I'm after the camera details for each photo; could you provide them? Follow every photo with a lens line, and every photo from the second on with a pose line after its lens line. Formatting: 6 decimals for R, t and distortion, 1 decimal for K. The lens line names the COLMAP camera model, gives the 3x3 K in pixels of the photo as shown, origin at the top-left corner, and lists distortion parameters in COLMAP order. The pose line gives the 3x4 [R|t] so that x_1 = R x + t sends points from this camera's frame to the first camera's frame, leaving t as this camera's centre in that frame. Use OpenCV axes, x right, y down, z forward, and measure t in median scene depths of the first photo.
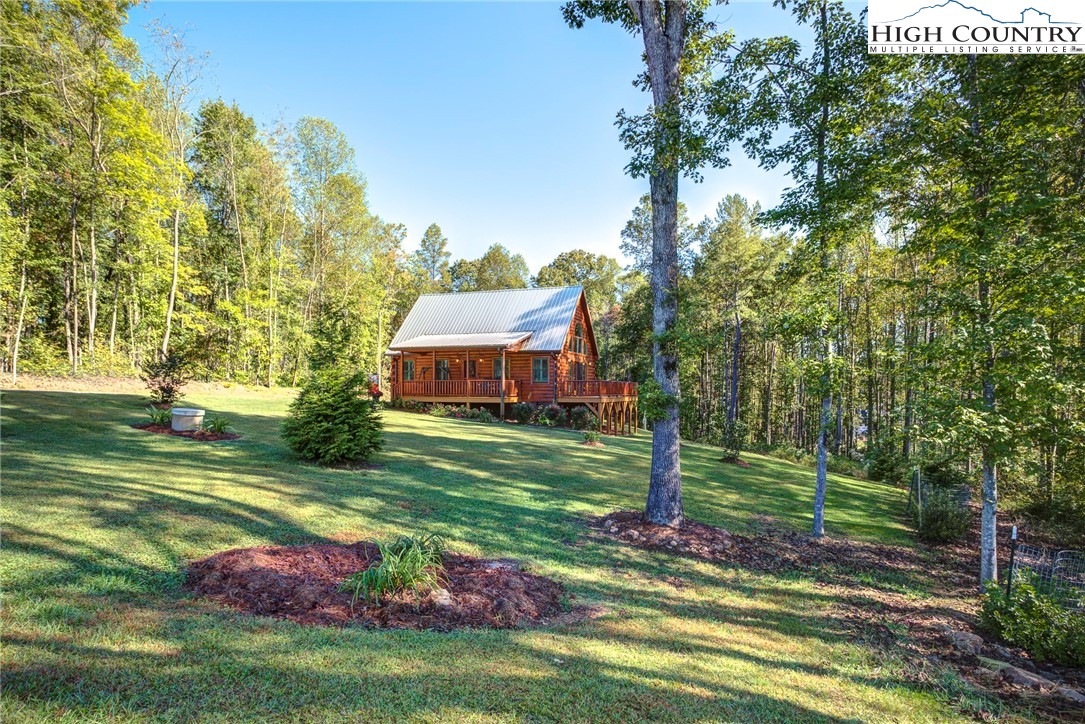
lens RADIAL K [[597.2, 0, 540.6], [0, 597.2, 396.3], [0, 0, 1]] dist [-0.003885, 0.000997]
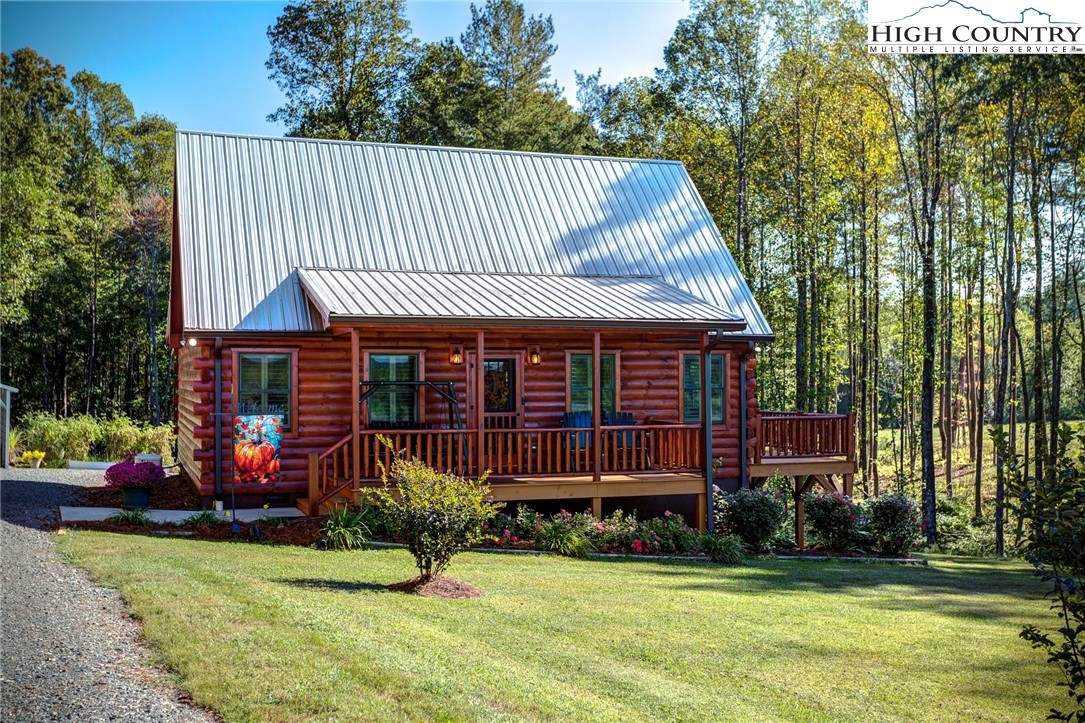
lens RADIAL K [[1176.1, 0, 541.5], [0, 1176.1, 369.3], [0, 0, 1]] dist [-0.000040, -0.015941]
pose [[0.779078, -0.001597, 0.626925, -0.542034], [0.011053, 0.999876, -0.011187, -0.051188], [-0.626830, 0.015645, 0.778999, 0.534331]]
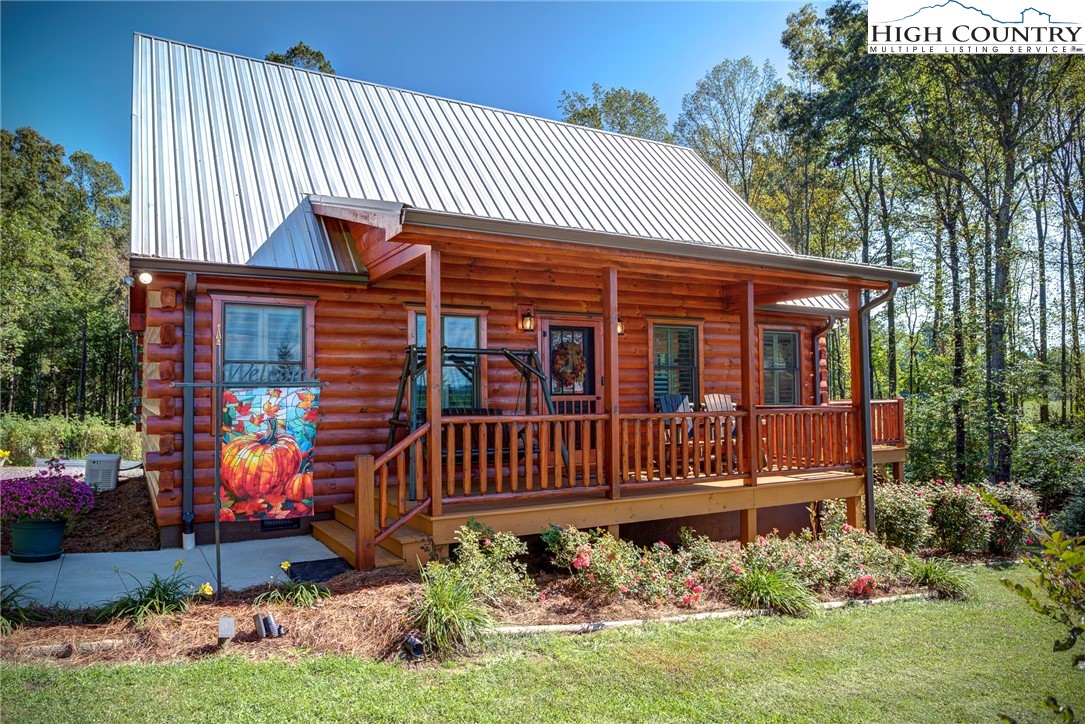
lens RADIAL K [[725.5, 0, 540.2], [0, 725.5, 365.7], [0, 0, 1]] dist [0.003443, 0.000095]
pose [[0.653669, 0.018899, 0.756544, -0.389411], [0.017323, 0.999053, -0.039924, -0.034353], [-0.756582, 0.039203, 0.652722, 0.885473]]
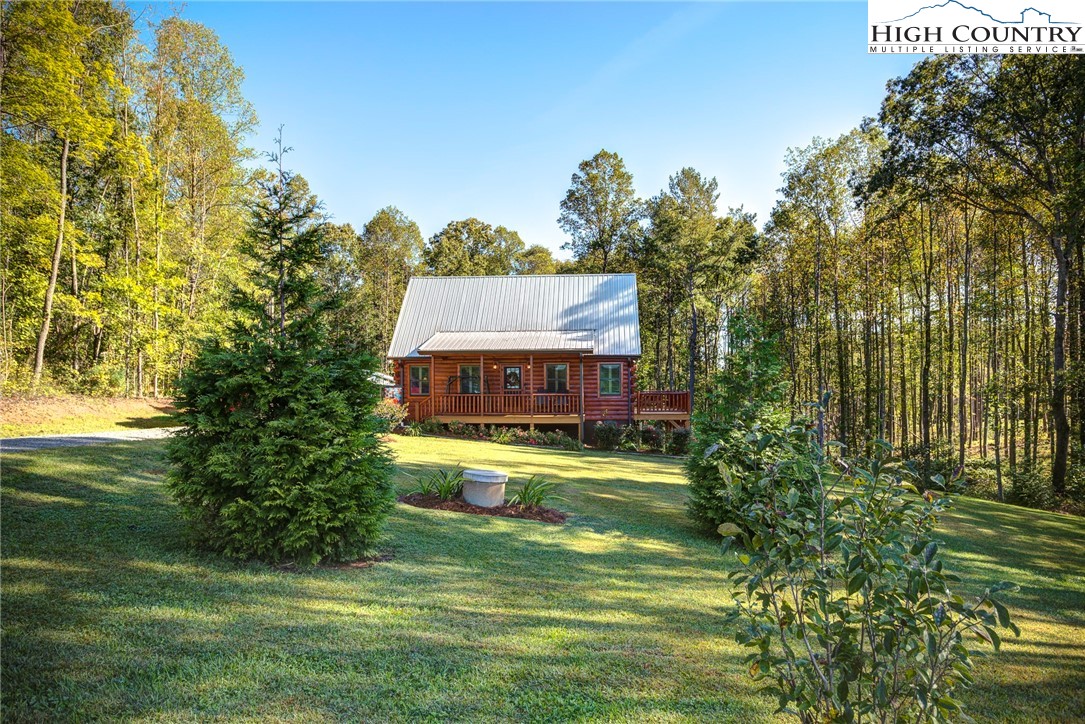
lens RADIAL K [[725.5, 0, 540.2], [0, 725.5, 365.7], [0, 0, 1]] dist [0.003443, 0.000095]
pose [[0.963998, -0.000334, 0.265909, -0.361409], [0.010163, 0.999315, -0.035588, -0.030680], [-0.265715, 0.037009, 0.963341, 0.102842]]
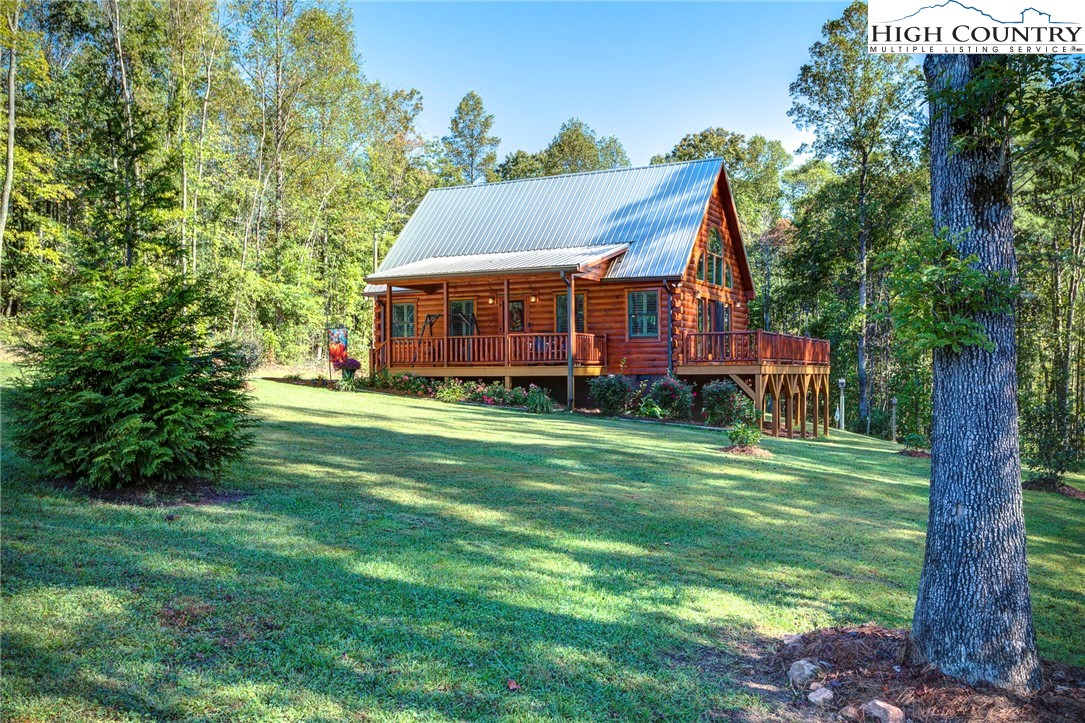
lens RADIAL K [[954.5, 0, 542.5], [0, 954.5, 361.5], [0, 0, 1]] dist [-0.003257, -0.005115]
pose [[0.992647, -0.013607, -0.120281, 0.012692], [0.010812, 0.999657, -0.023856, 0.017869], [0.120564, 0.022380, 0.992453, 0.156908]]
